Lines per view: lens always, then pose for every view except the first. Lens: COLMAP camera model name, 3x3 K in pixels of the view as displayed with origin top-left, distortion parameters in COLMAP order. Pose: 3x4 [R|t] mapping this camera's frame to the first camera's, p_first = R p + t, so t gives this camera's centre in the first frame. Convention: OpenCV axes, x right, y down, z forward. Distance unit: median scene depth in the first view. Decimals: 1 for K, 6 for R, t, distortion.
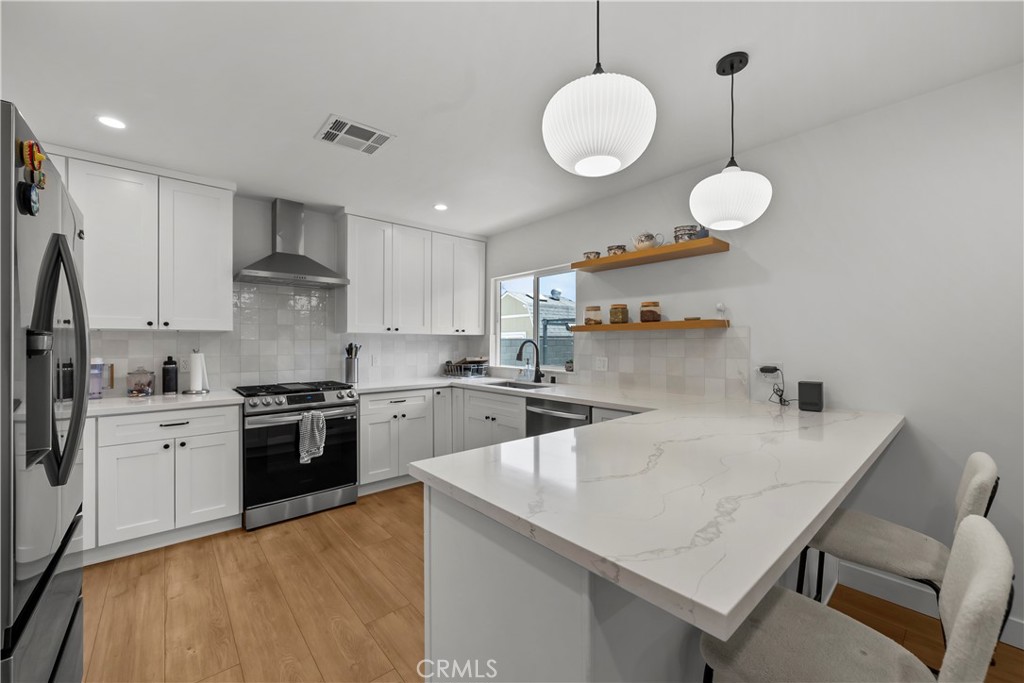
lens RADIAL K [[398.2, 0, 509.2], [0, 398.2, 341.8], [0, 0, 1]] dist [-0.003820, -0.000080]
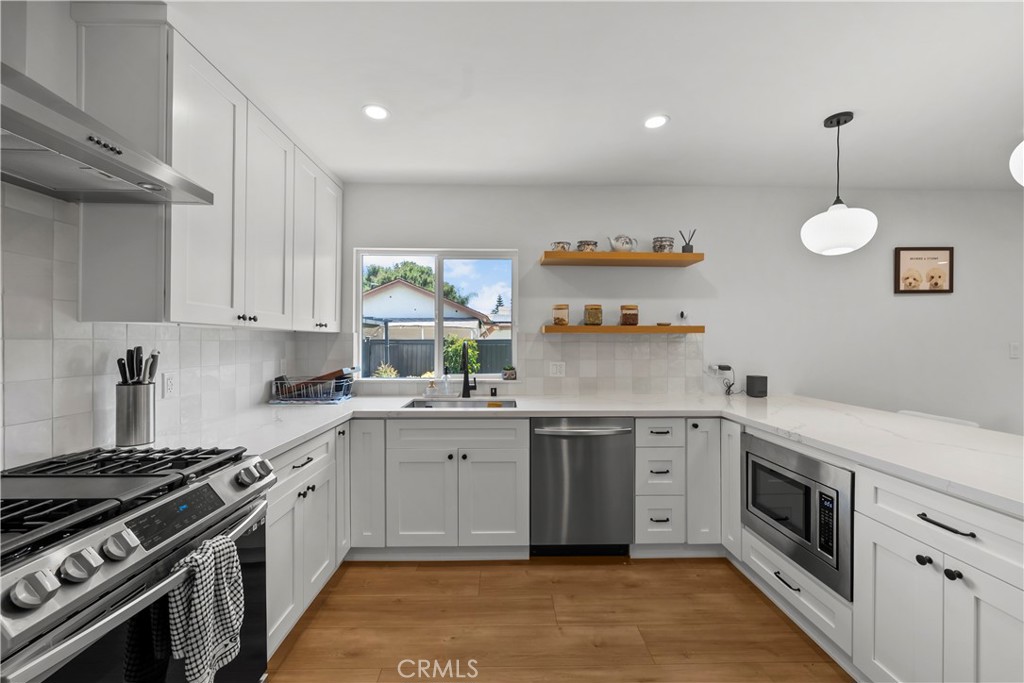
lens RADIAL K [[403.5, 0, 509.5], [0, 403.5, 344.4], [0, 0, 1]] dist [-0.000593, -0.000270]
pose [[0.637083, 0.000379, 0.770795, -0.500408], [-0.005692, 0.999975, 0.004213, -0.003176], [-0.770774, -0.007071, 0.637070, 0.470966]]
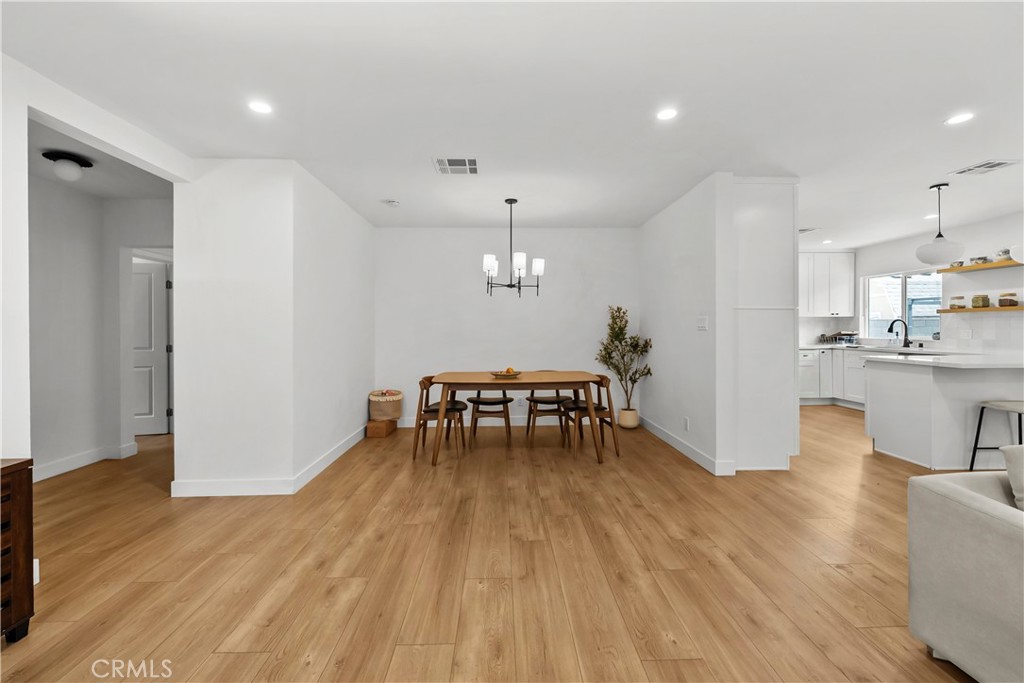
lens RADIAL K [[404.0, 0, 513.9], [0, 404.0, 328.5], [0, 0, 1]] dist [-0.000639, -0.000079]
pose [[0.778290, -0.002850, -0.627899, -0.131393], [0.007830, 0.999956, 0.005165, 0.012070], [0.627857, -0.008936, 0.778278, -1.178265]]
